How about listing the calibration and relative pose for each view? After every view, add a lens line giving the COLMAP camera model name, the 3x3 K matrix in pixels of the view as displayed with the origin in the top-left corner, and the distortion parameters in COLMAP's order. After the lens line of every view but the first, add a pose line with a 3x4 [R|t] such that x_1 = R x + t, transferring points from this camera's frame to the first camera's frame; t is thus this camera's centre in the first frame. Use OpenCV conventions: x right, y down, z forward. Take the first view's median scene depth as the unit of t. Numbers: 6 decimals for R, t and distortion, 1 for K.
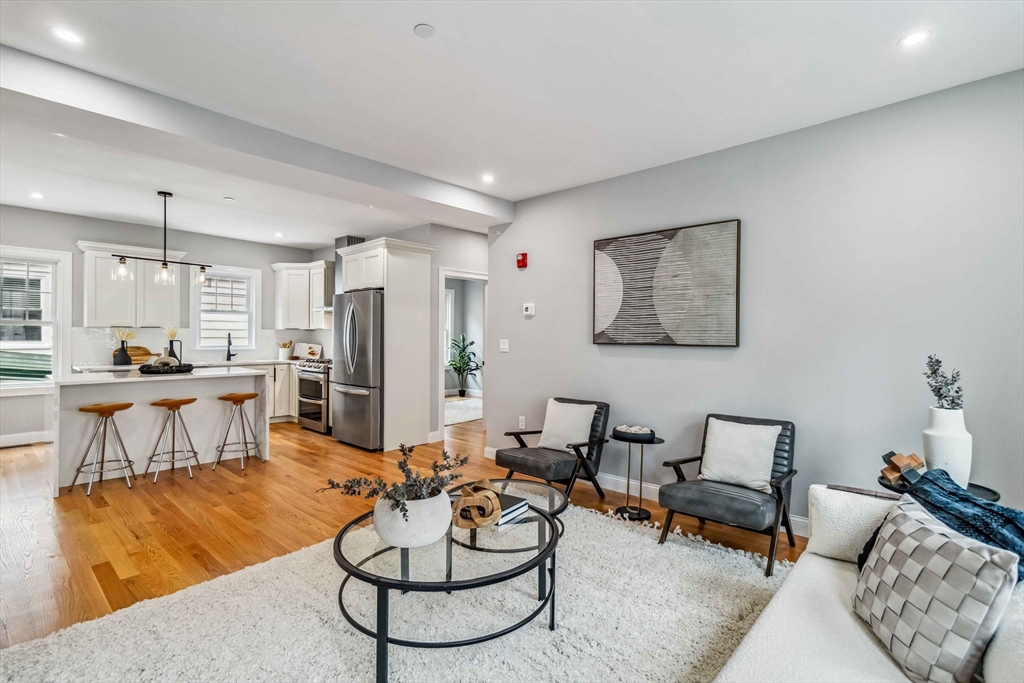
lens RADIAL K [[482.4, 0, 524.4], [0, 482.4, 337.2], [0, 0, 1]] dist [0.001976, -0.000291]
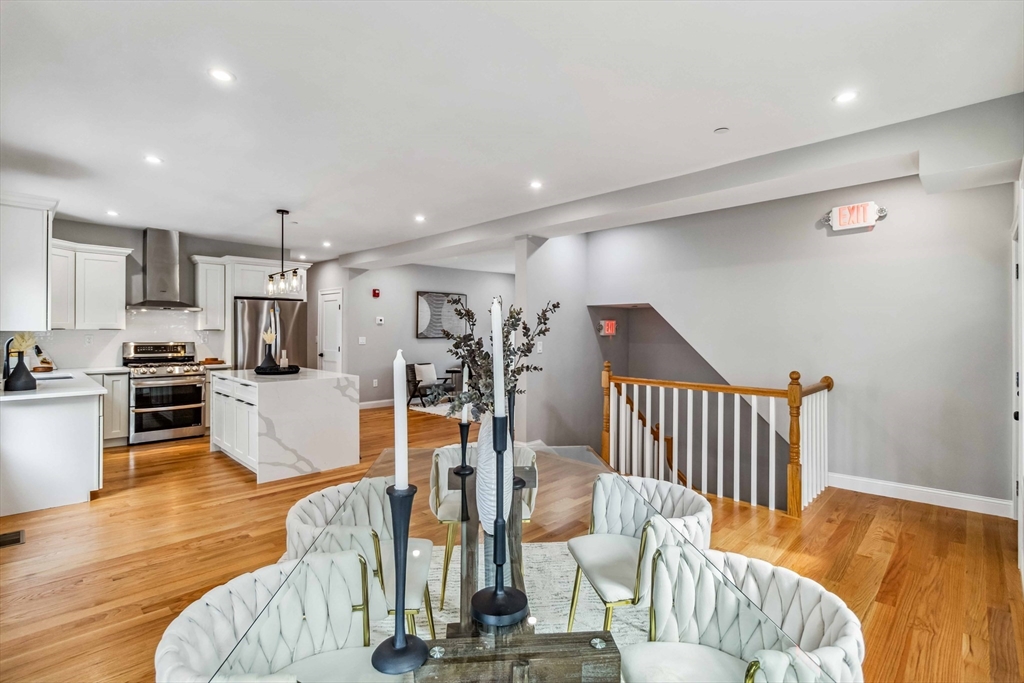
lens RADIAL K [[482.4, 0, 517.0], [0, 482.4, 332.0], [0, 0, 1]] dist [0.001976, -0.000291]
pose [[0.038246, -0.008799, 0.999230, -1.385271], [-0.001124, 0.999960, 0.008848, -0.023323], [-0.999268, -0.001462, 0.038234, 0.319019]]
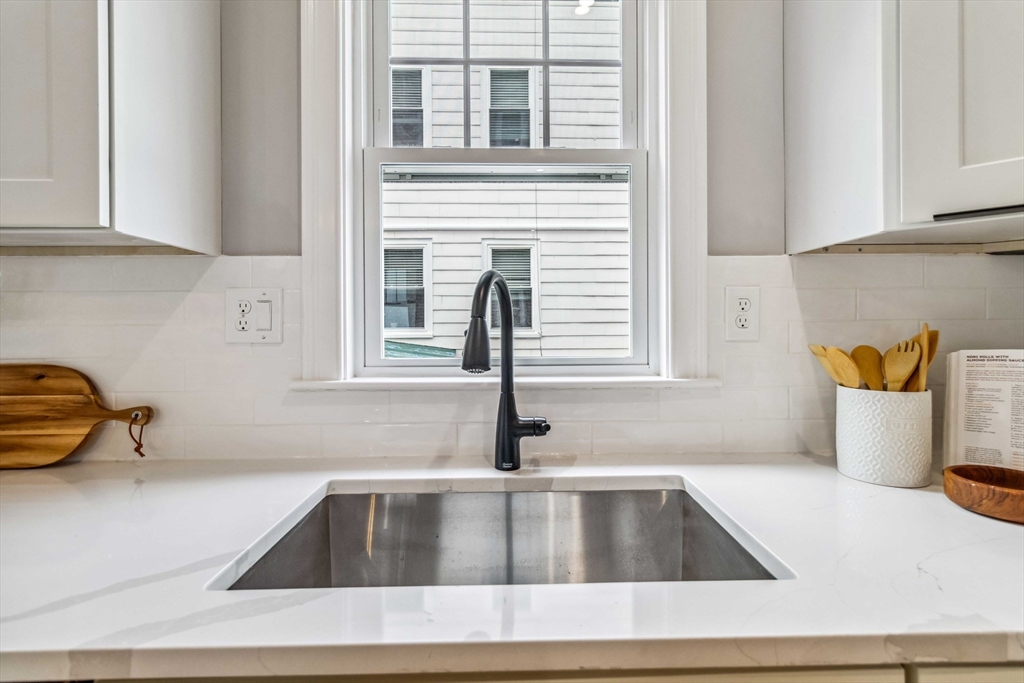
lens RADIAL K [[482.4, 0, 522.7], [0, 482.4, 317.8], [0, 0, 1]] dist [0.001976, -0.000291]
pose [[0.679456, -0.014829, -0.733566, -0.559129], [0.006158, 0.999876, -0.014508, 0.006187], [0.733690, 0.005340, 0.679463, 1.007687]]
